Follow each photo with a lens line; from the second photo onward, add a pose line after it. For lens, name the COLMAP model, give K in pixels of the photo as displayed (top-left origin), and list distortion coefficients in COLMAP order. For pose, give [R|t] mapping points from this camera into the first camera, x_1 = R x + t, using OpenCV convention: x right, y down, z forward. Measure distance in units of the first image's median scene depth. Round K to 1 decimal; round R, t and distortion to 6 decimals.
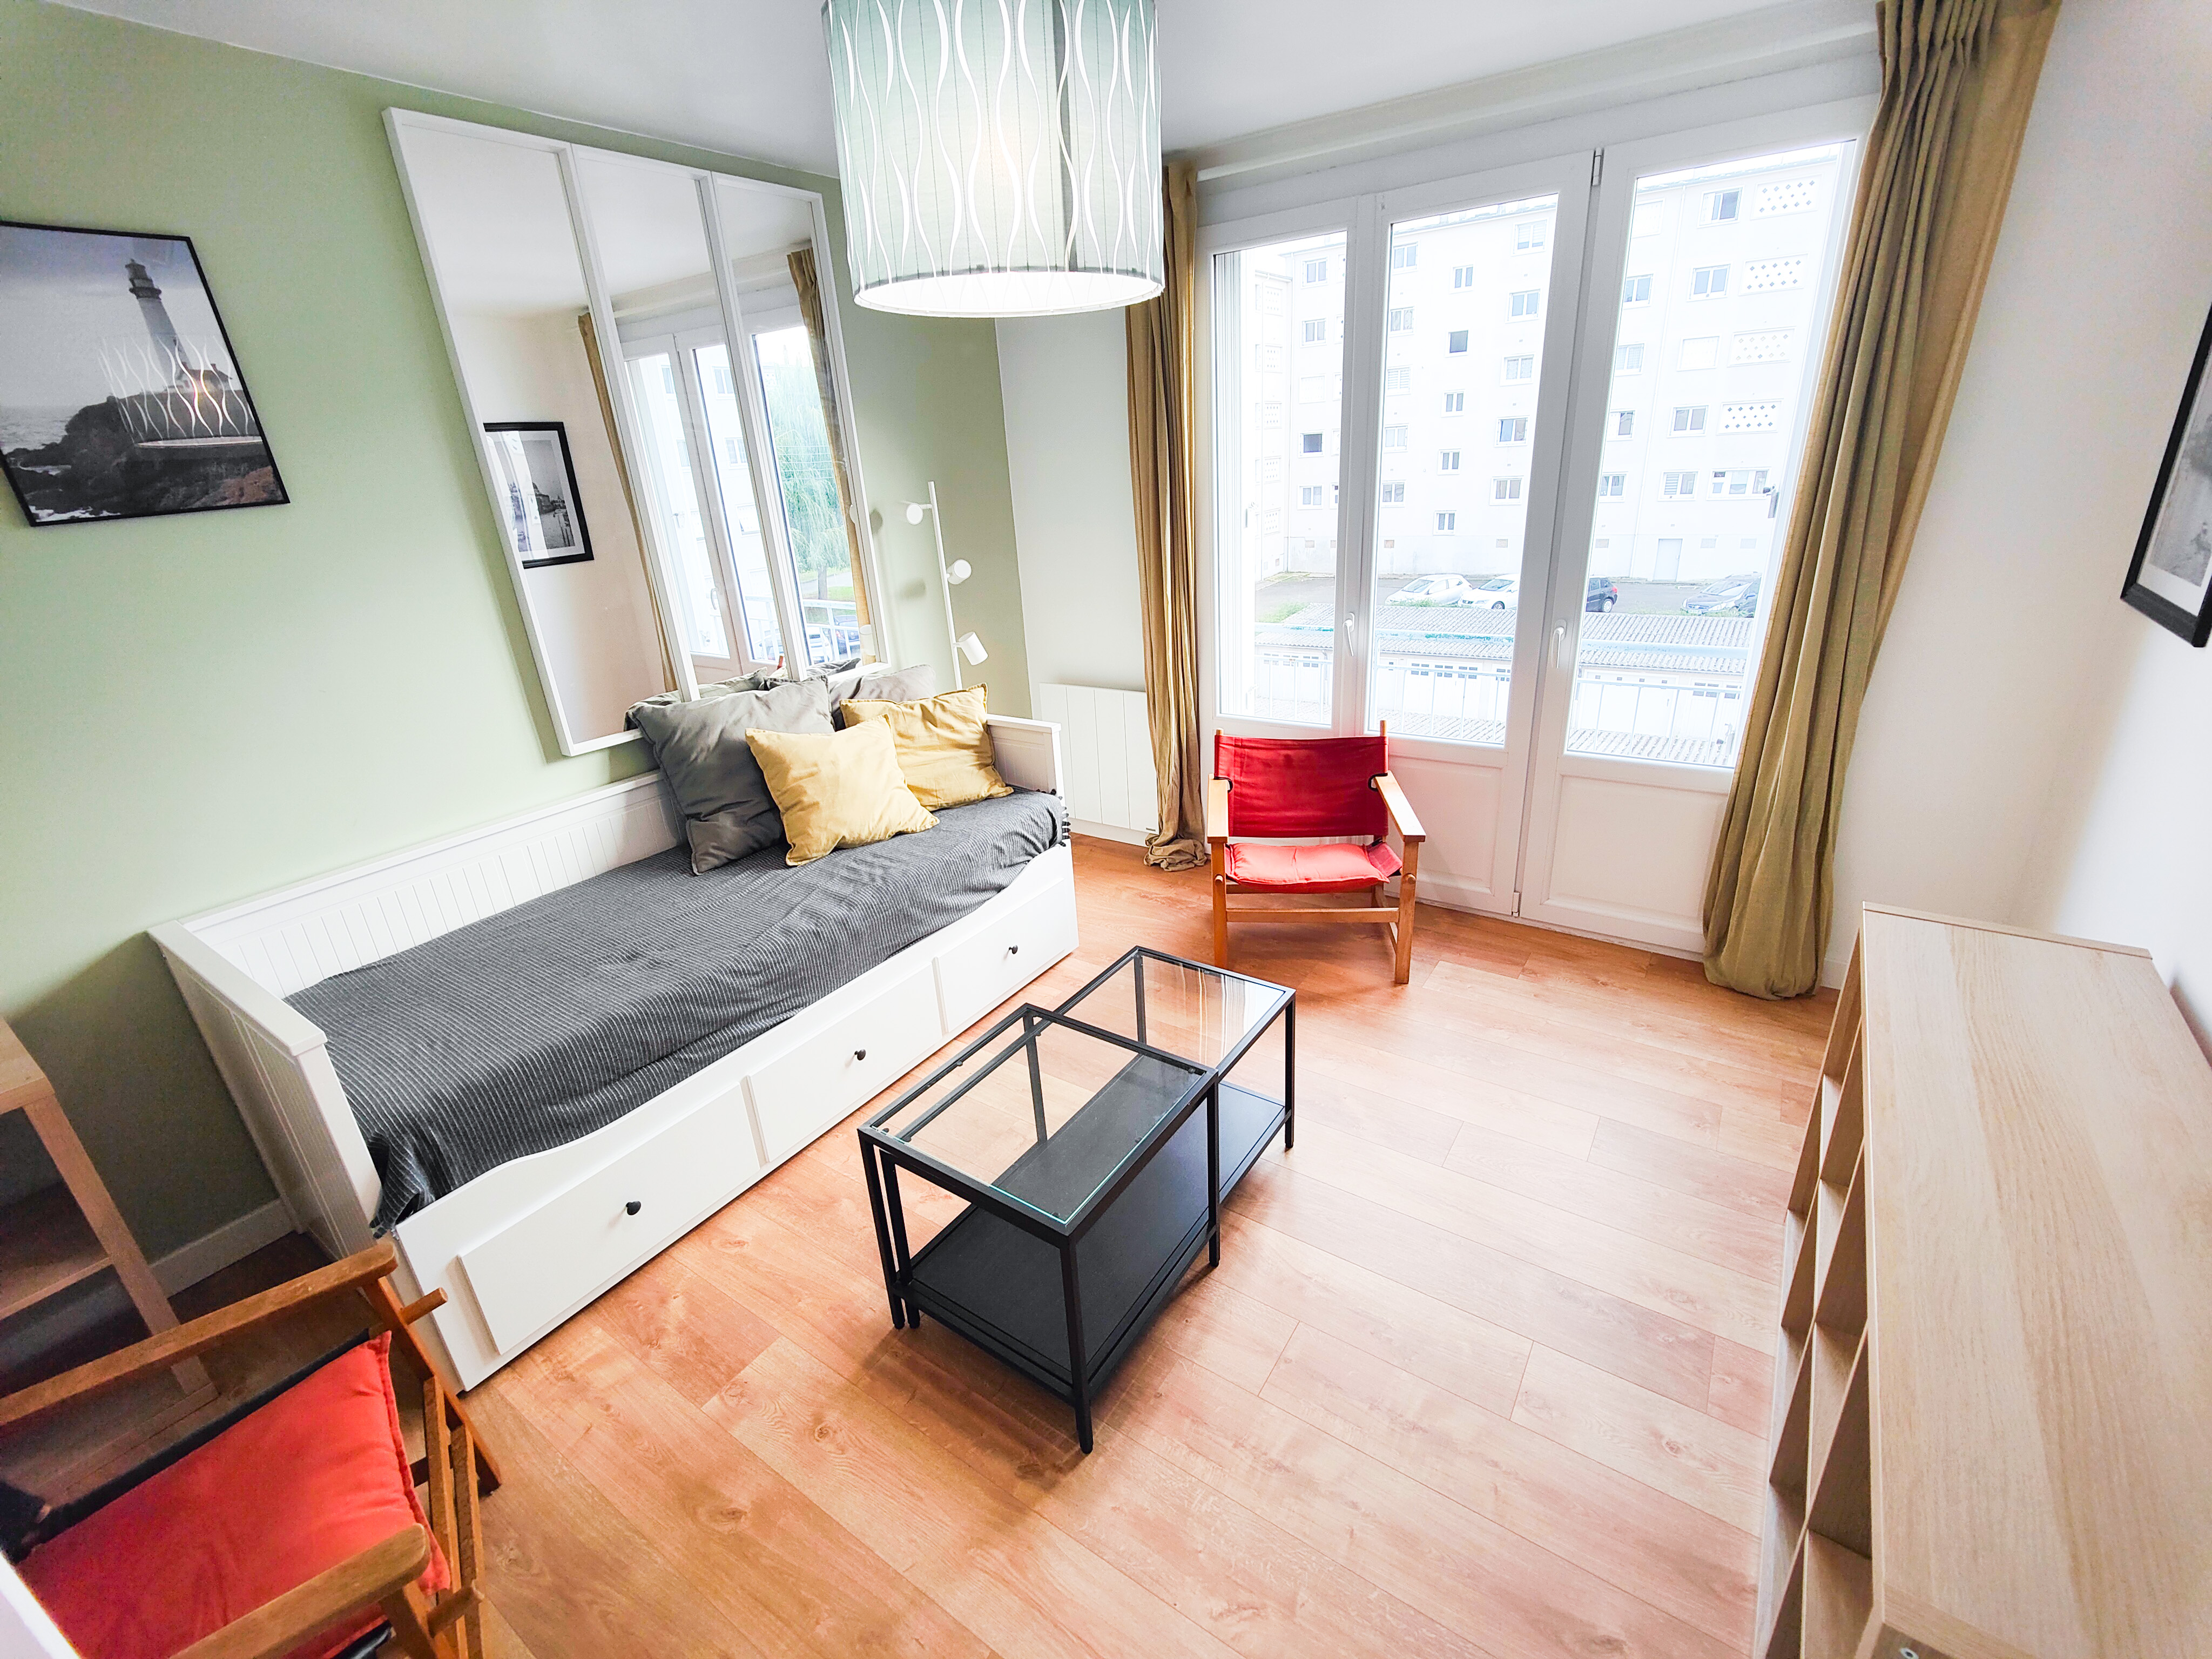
lens RADIAL K [[963.1, 0, 1103.5], [0, 963.1, 834.4], [0, 0, 1]] dist [0.000227, -0.000028]
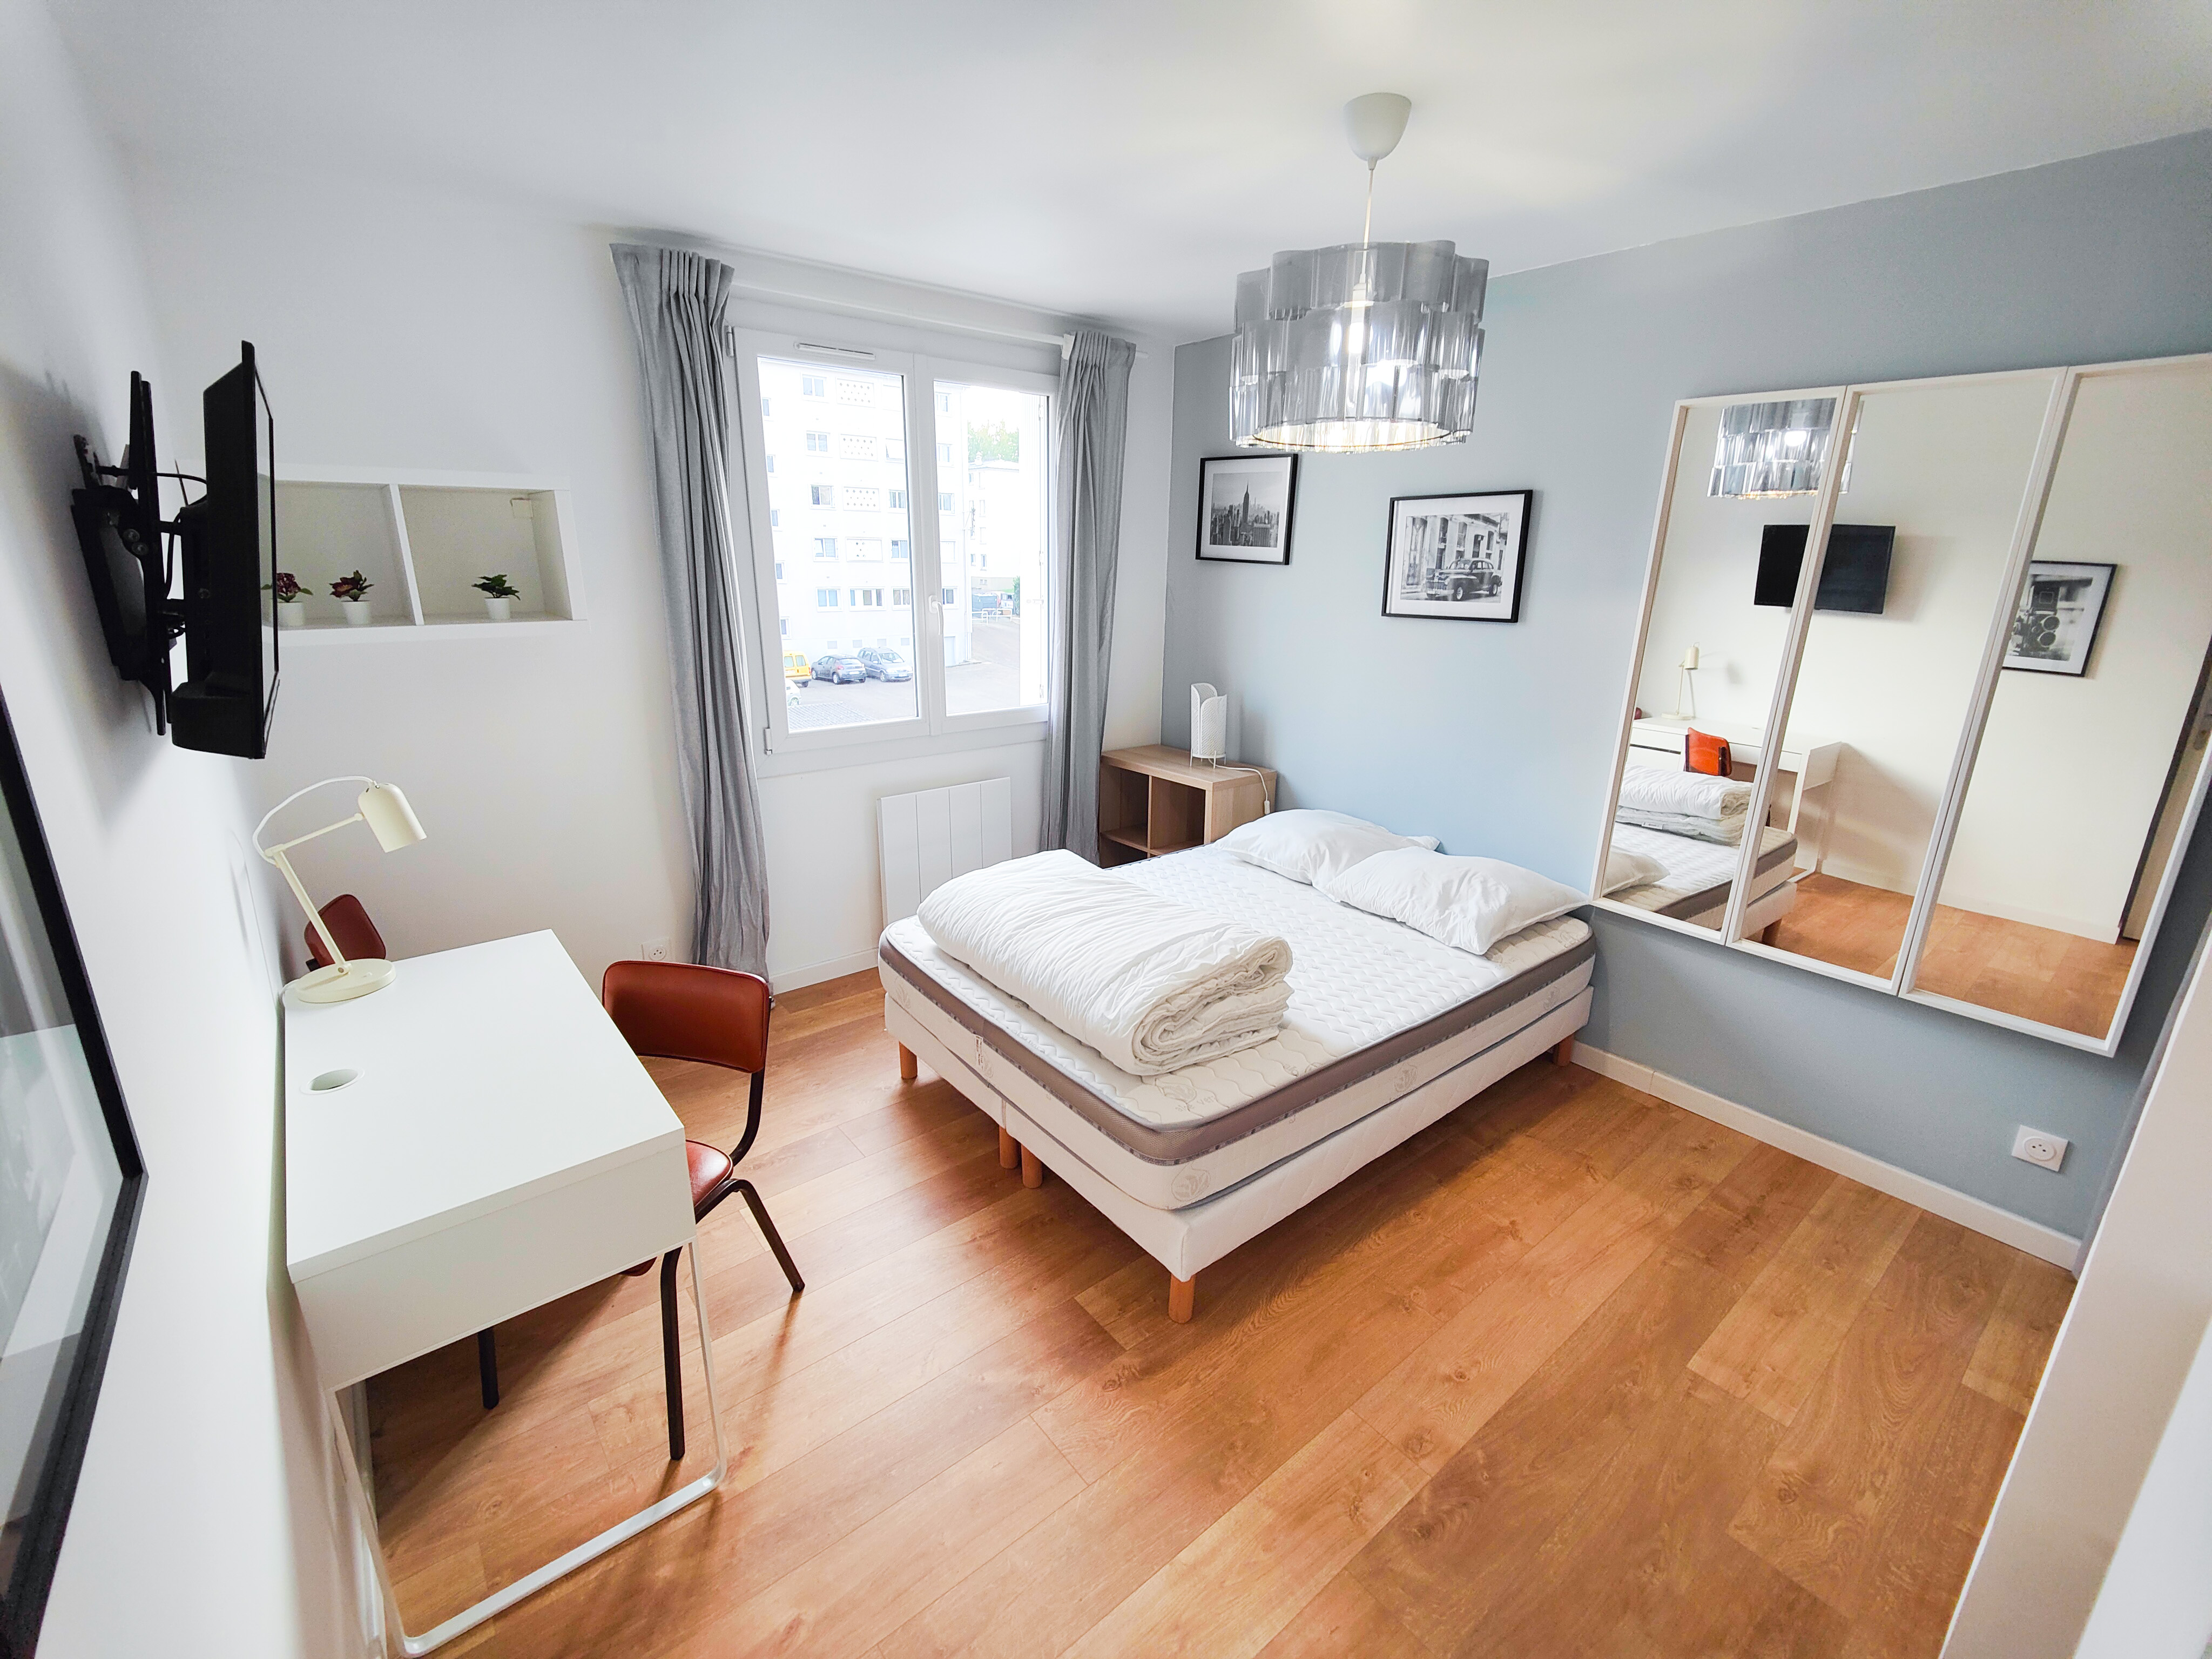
lens RADIAL K [[963.1, 0, 1099.6], [0, 963.1, 821.3], [0, 0, 1]] dist [0.000227, -0.000028]
pose [[0.277533, -0.206837, 0.938186, -1.048158], [0.332957, 0.936734, 0.108022, -0.200773], [-0.901174, 0.282396, 0.328843, 0.644810]]
